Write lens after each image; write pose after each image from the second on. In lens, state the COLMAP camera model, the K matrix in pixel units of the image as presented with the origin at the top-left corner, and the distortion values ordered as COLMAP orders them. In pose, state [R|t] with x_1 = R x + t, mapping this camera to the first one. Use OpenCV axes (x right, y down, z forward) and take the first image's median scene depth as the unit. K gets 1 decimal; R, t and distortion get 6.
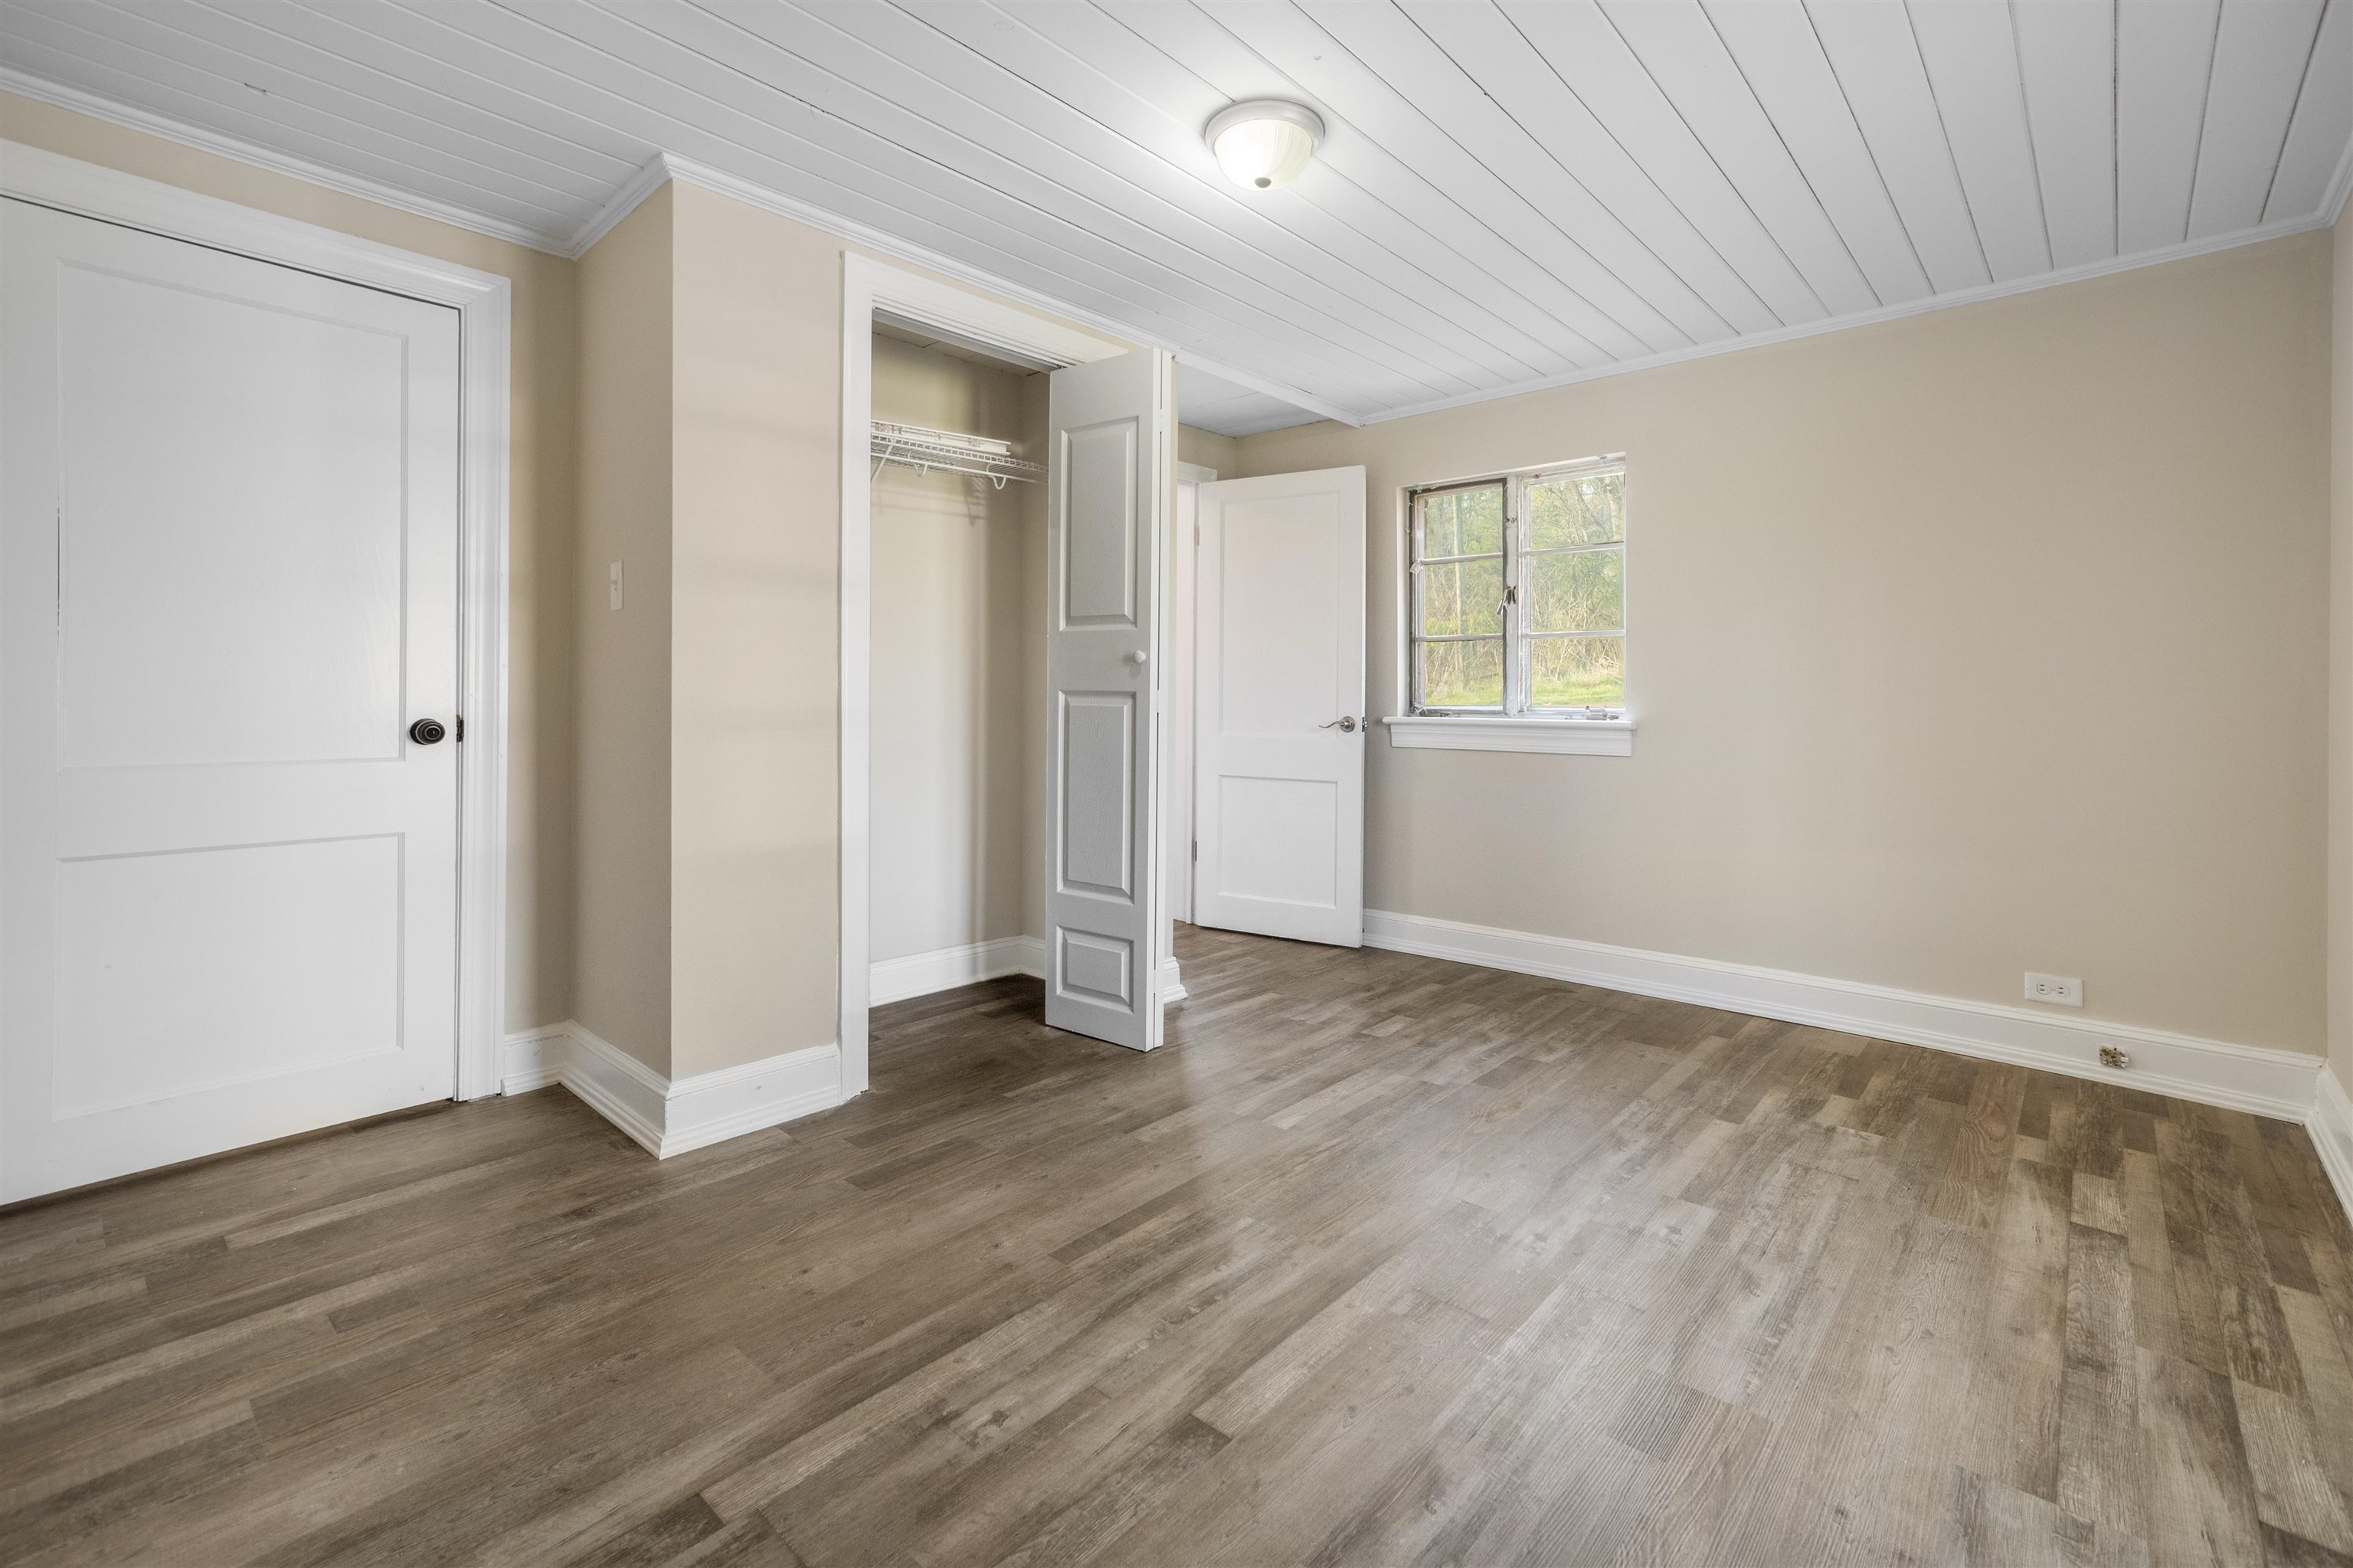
lens RADIAL K [[1035.2, 0, 1174.0], [0, 1035.2, 711.2], [0, 0, 1]] dist [-0.019391, 0.016738]
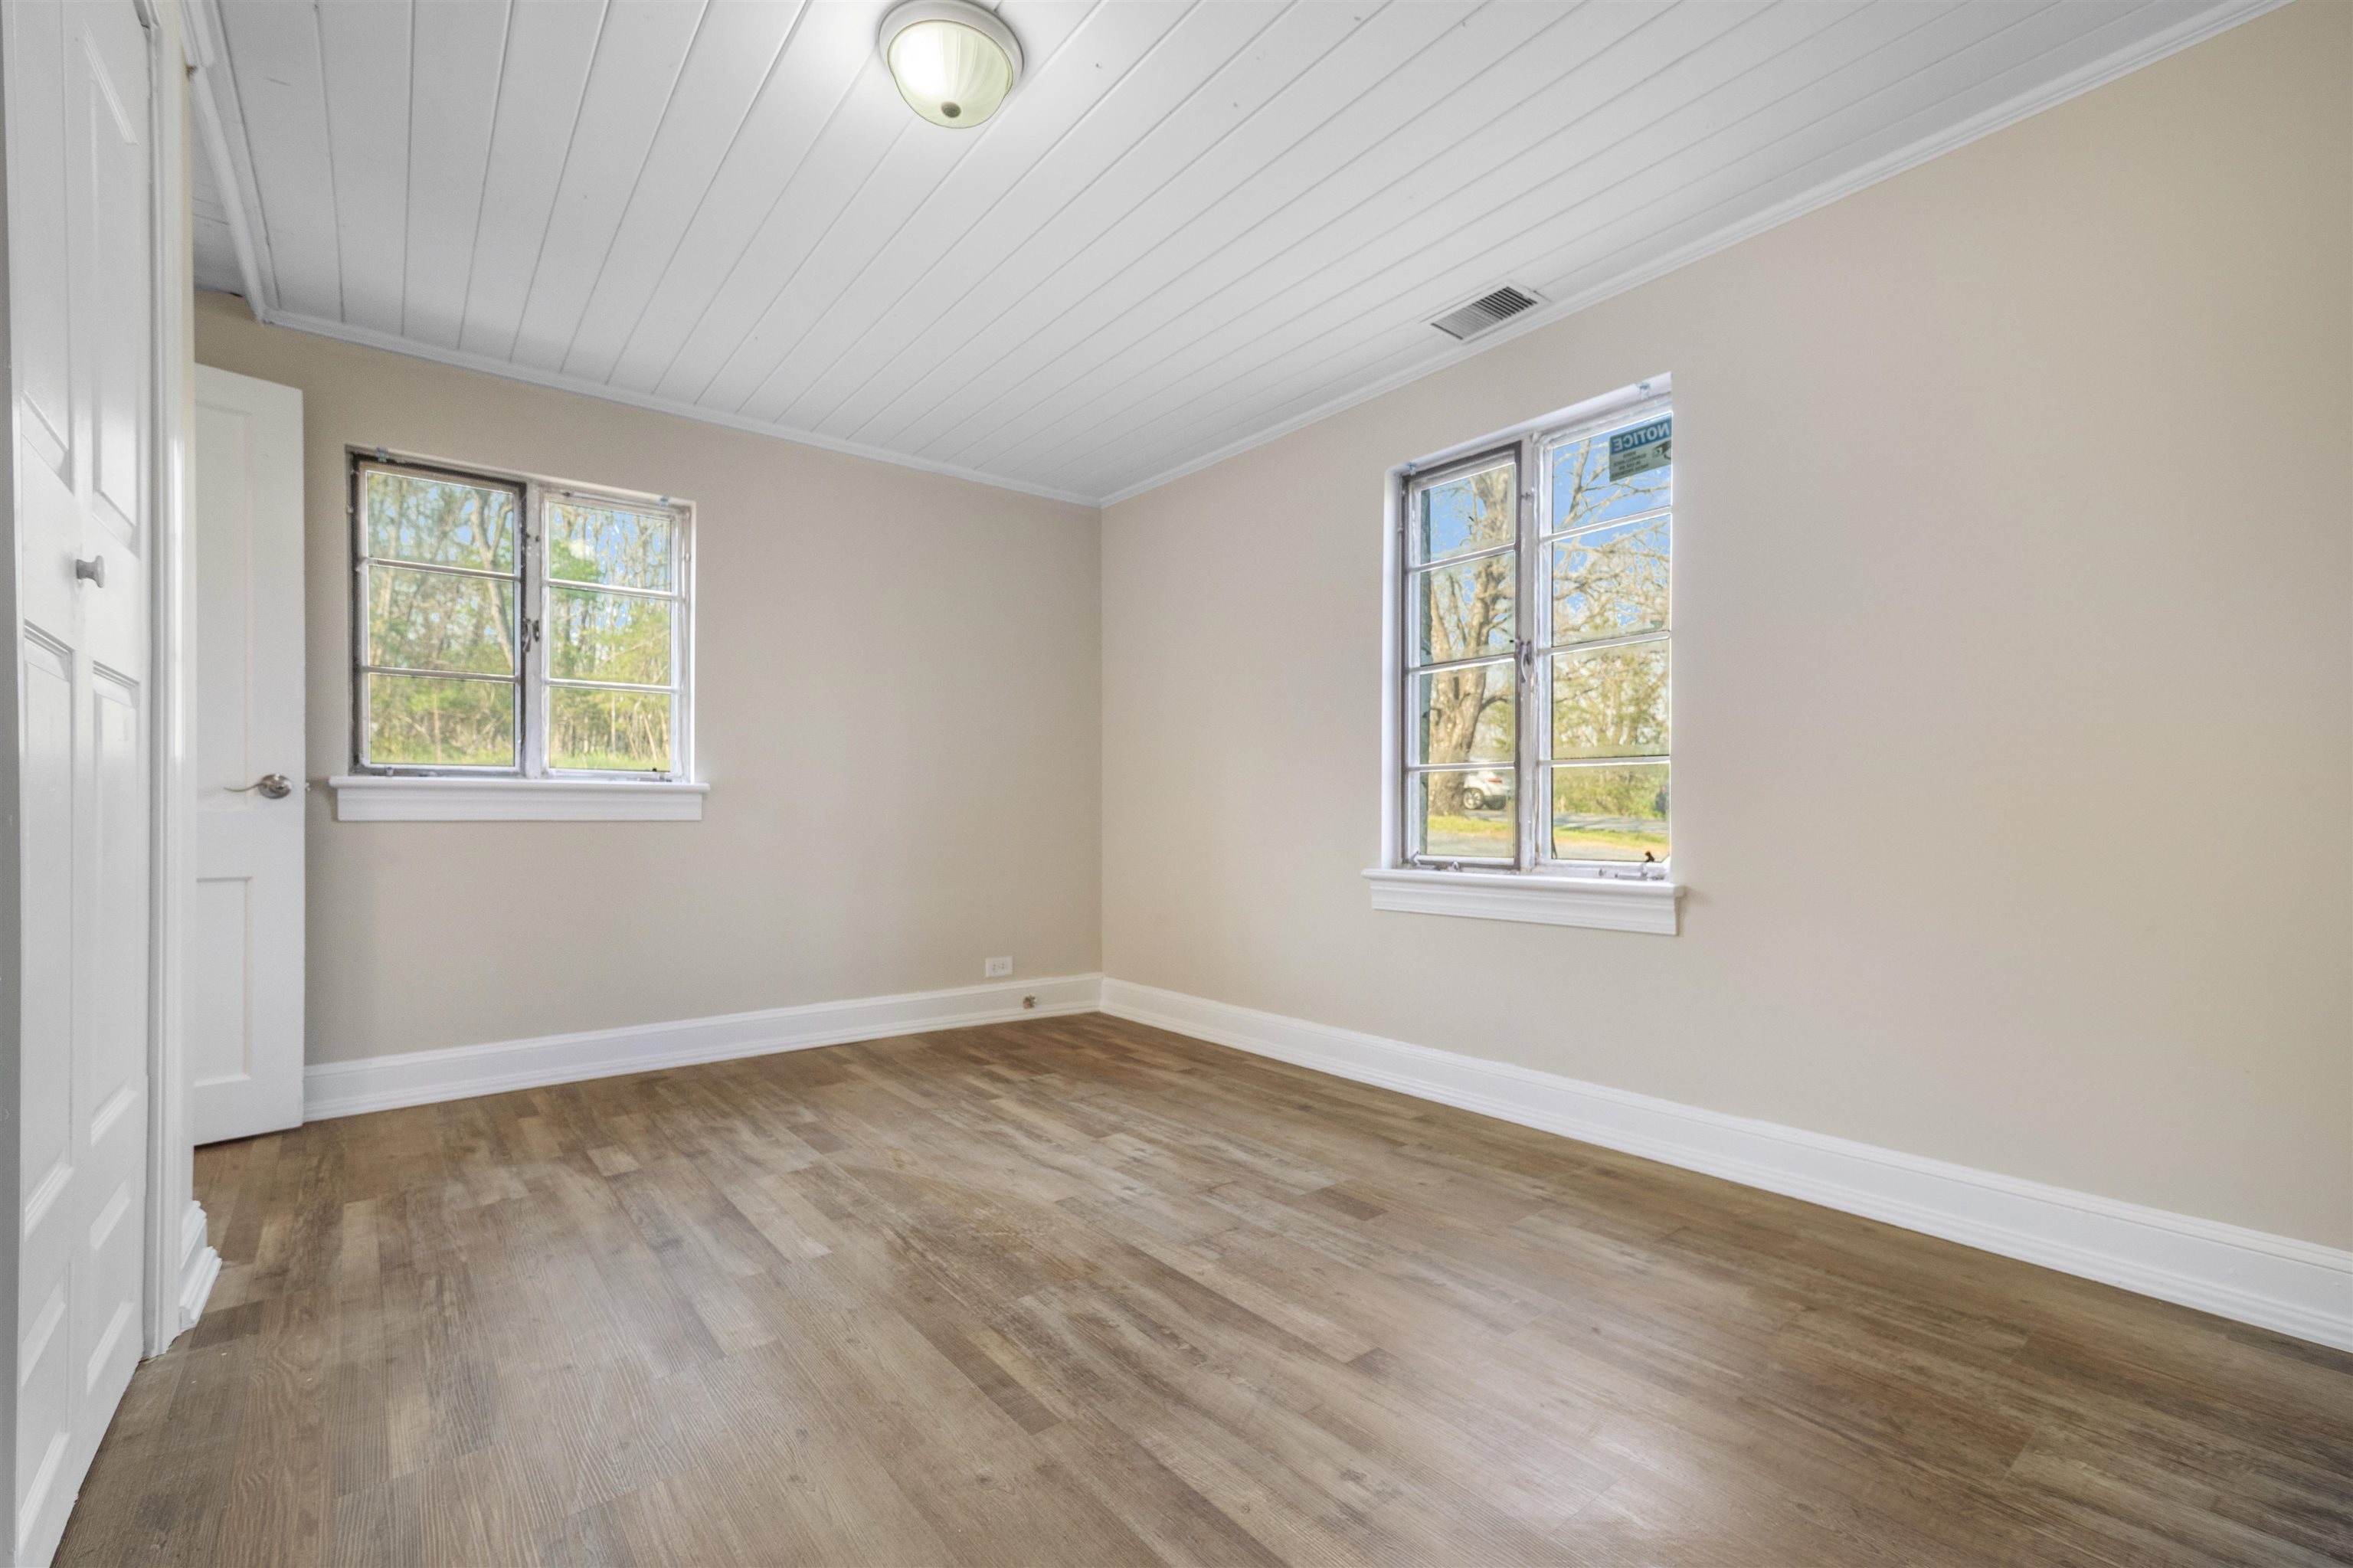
lens RADIAL K [[1024.6, 0, 1172.5], [0, 1024.6, 825.6], [0, 0, 1]] dist [0.012895, 0.000124]
pose [[0.175271, -0.015787, 0.984394, -0.625514], [0.007749, 0.999863, 0.014656, 0.055102], [-0.984490, 0.005059, 0.175369, 0.572650]]
